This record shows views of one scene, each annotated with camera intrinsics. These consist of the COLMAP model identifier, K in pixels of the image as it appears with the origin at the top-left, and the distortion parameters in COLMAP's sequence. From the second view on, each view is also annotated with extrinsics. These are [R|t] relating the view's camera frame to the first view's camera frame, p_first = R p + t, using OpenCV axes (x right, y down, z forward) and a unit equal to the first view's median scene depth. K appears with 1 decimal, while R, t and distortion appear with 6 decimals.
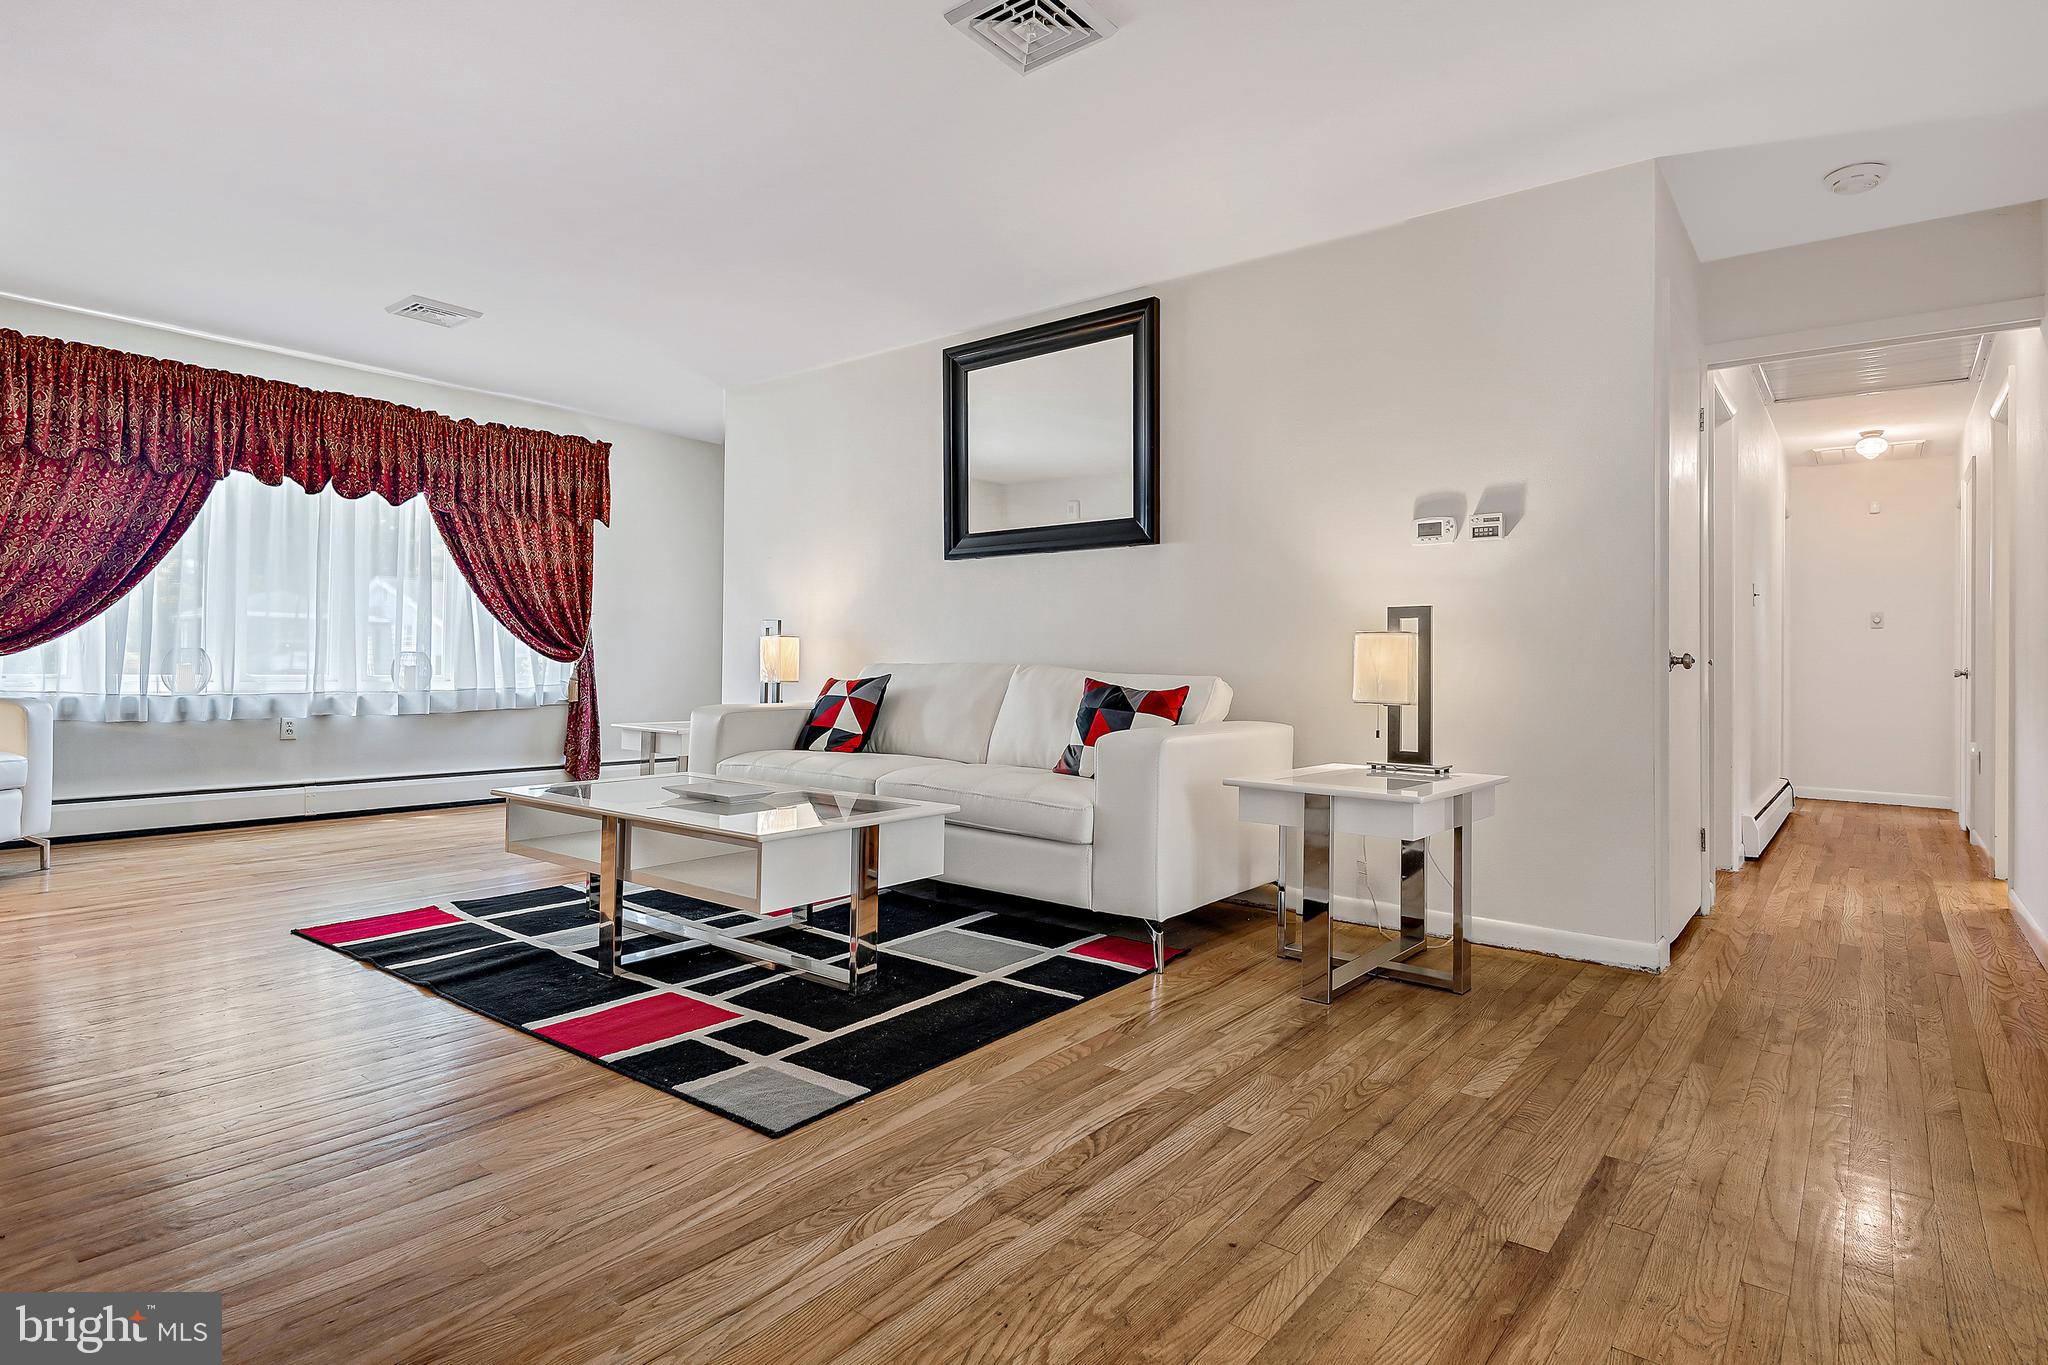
lens RADIAL K [[1028.7, 0, 1028.0], [0, 1028.7, 675.8], [0, 0, 1]] dist [0.028506, -0.018595]
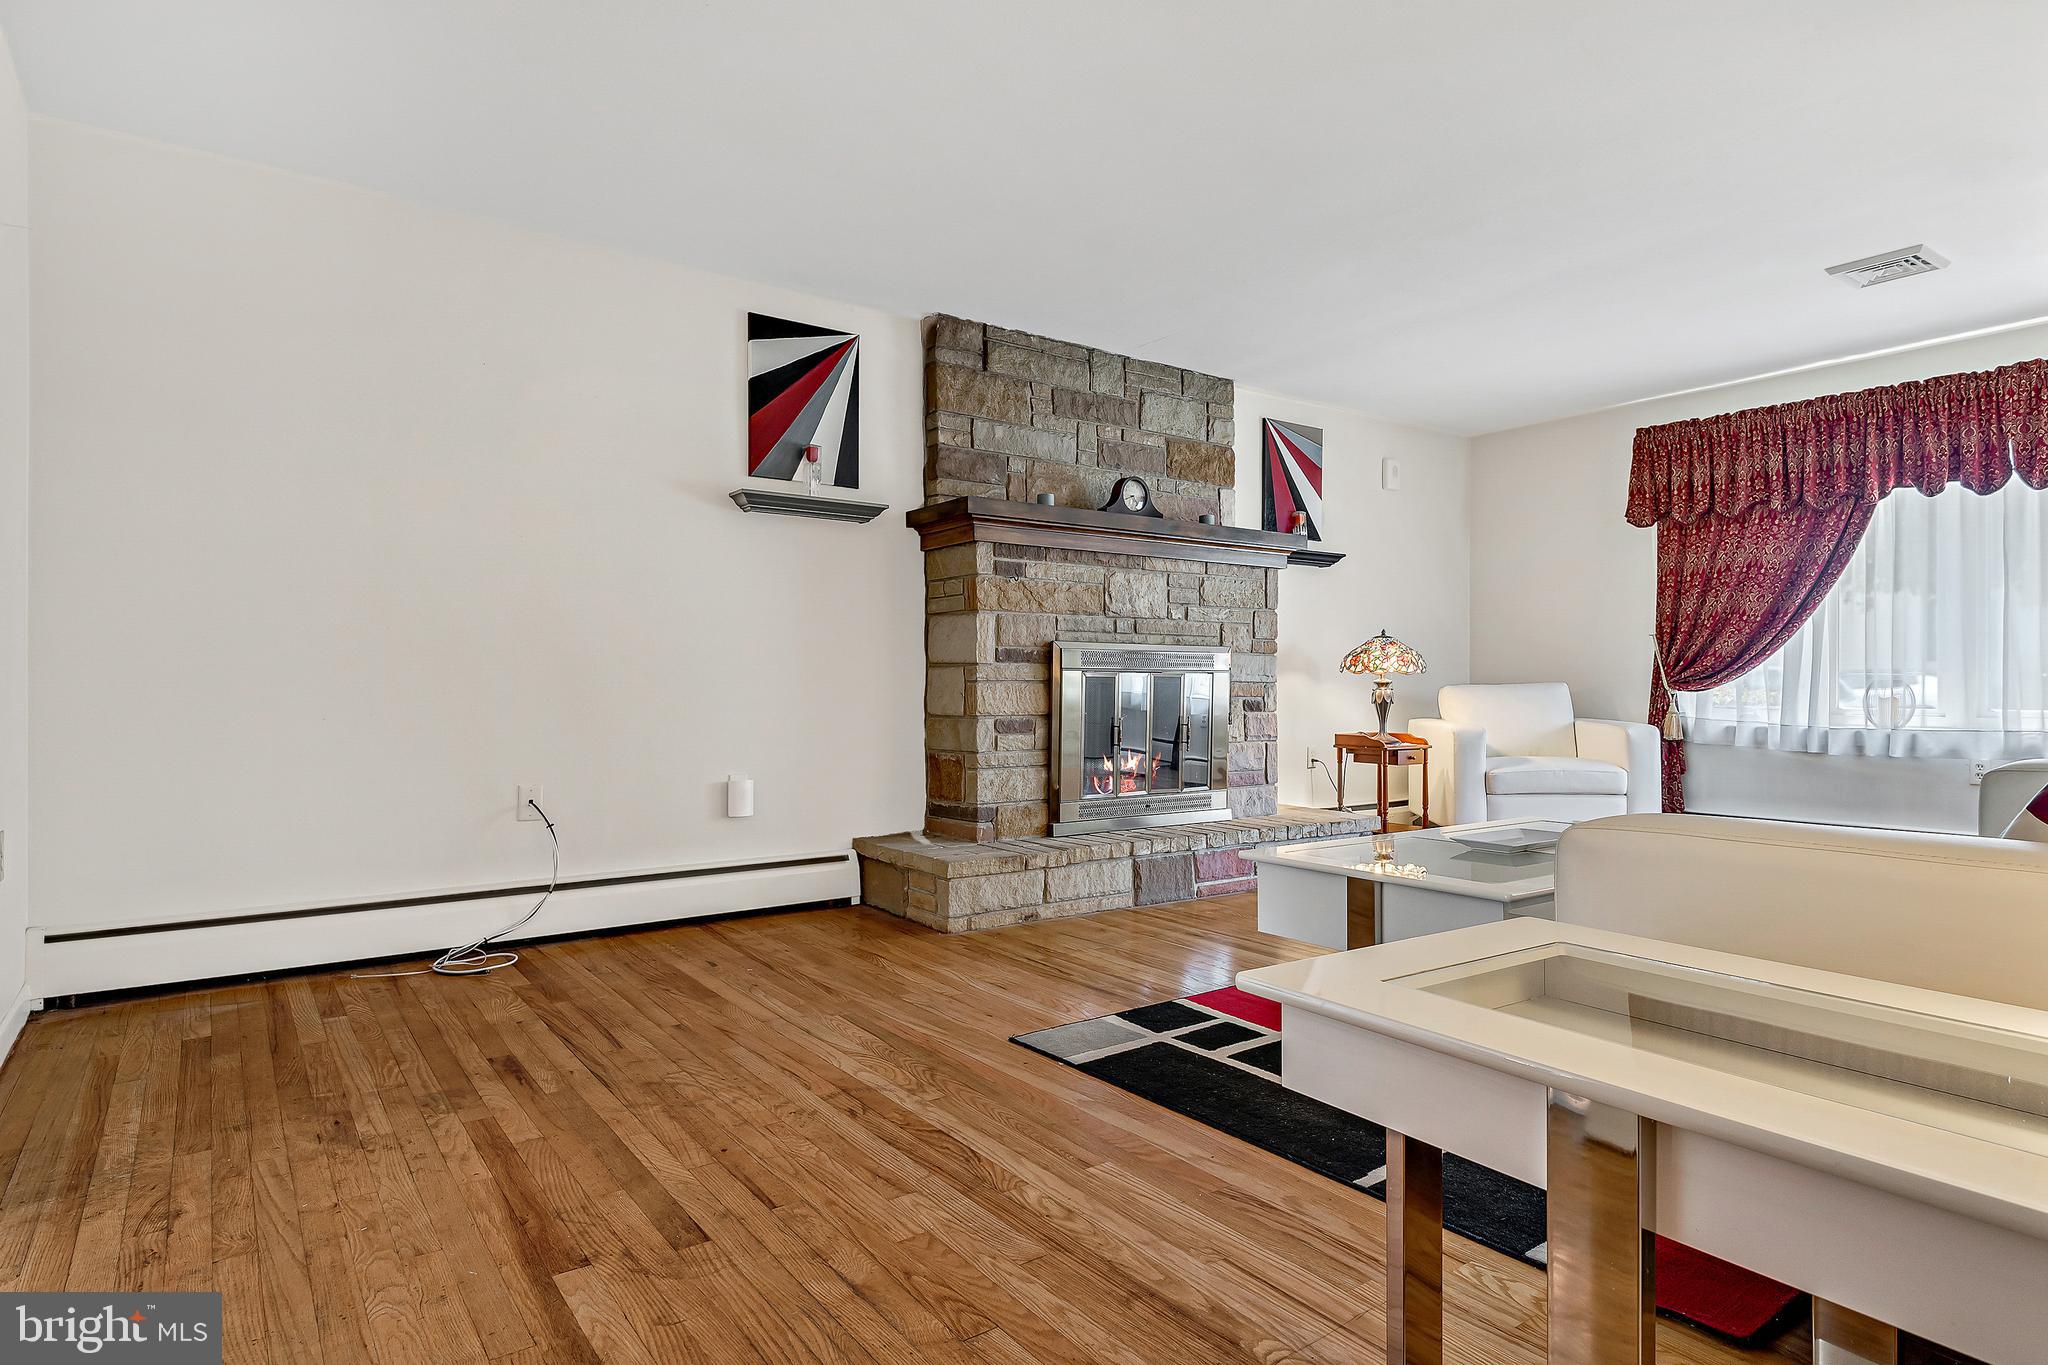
lens RADIAL K [[1130.1, 0, 1021.6], [0, 1130.1, 706.8], [0, 0, 1]] dist [0.018816, -0.001301]
pose [[-0.262078, 0.003741, -0.965039, 0.899710], [-0.015341, 0.999850, 0.008042, 0.003273], [0.964925, 0.016913, -0.261982, 1.078957]]
